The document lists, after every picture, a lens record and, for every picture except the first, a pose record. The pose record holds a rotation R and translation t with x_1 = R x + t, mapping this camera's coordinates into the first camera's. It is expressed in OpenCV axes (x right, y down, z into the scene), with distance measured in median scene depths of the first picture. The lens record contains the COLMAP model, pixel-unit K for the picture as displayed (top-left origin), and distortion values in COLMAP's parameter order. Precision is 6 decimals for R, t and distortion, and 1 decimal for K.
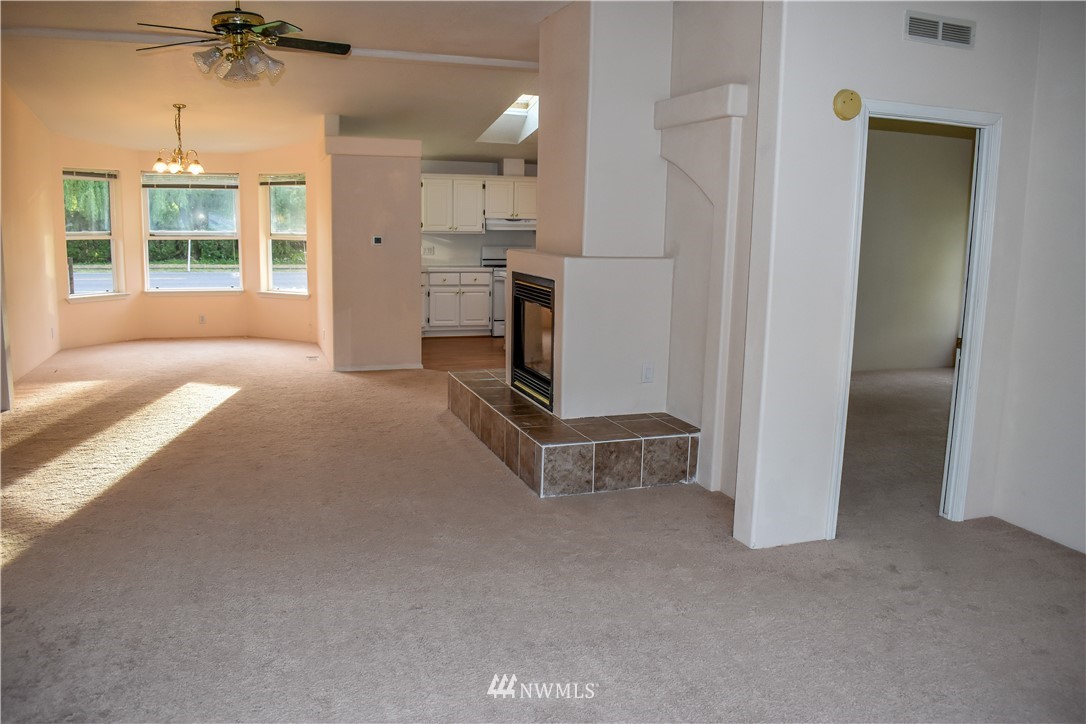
lens RADIAL K [[845.0, 0, 547.3], [0, 845.0, 359.7], [0, 0, 1]] dist [-0.088571, 0.006563]
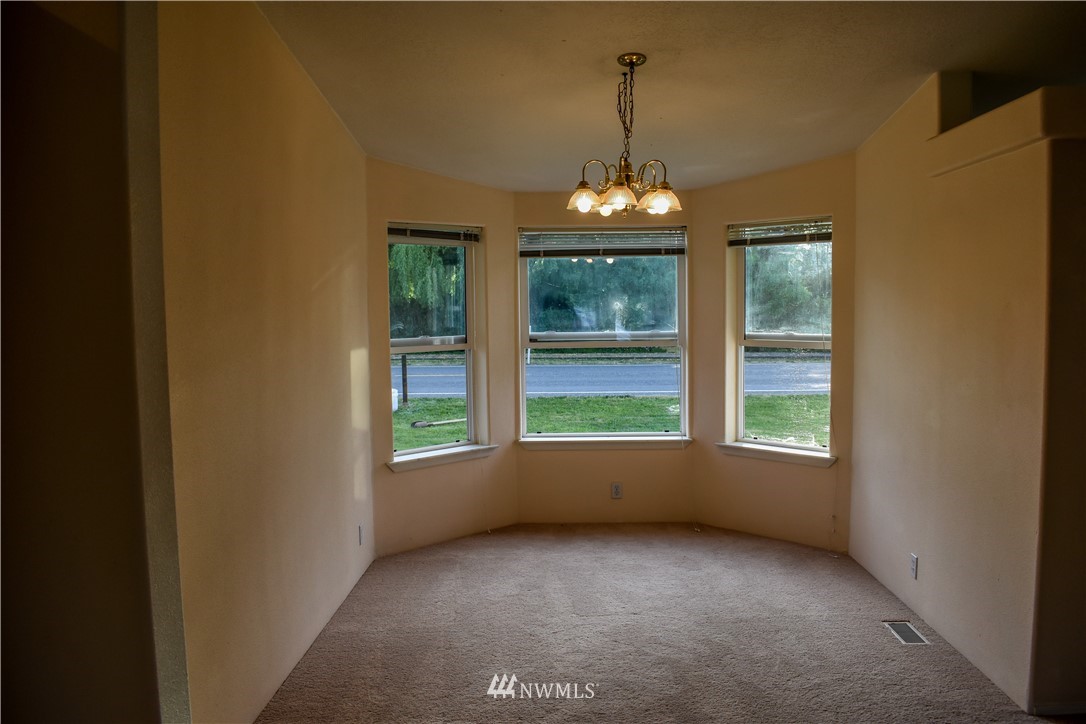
lens RADIAL K [[845.0, 0, 541.1], [0, 845.0, 360.1], [0, 0, 1]] dist [-0.088571, 0.006563]
pose [[0.933304, -0.007181, -0.359015, -0.267326], [-0.026274, 0.995754, -0.088220, -0.086995], [0.358124, 0.091769, 0.929153, 0.468954]]
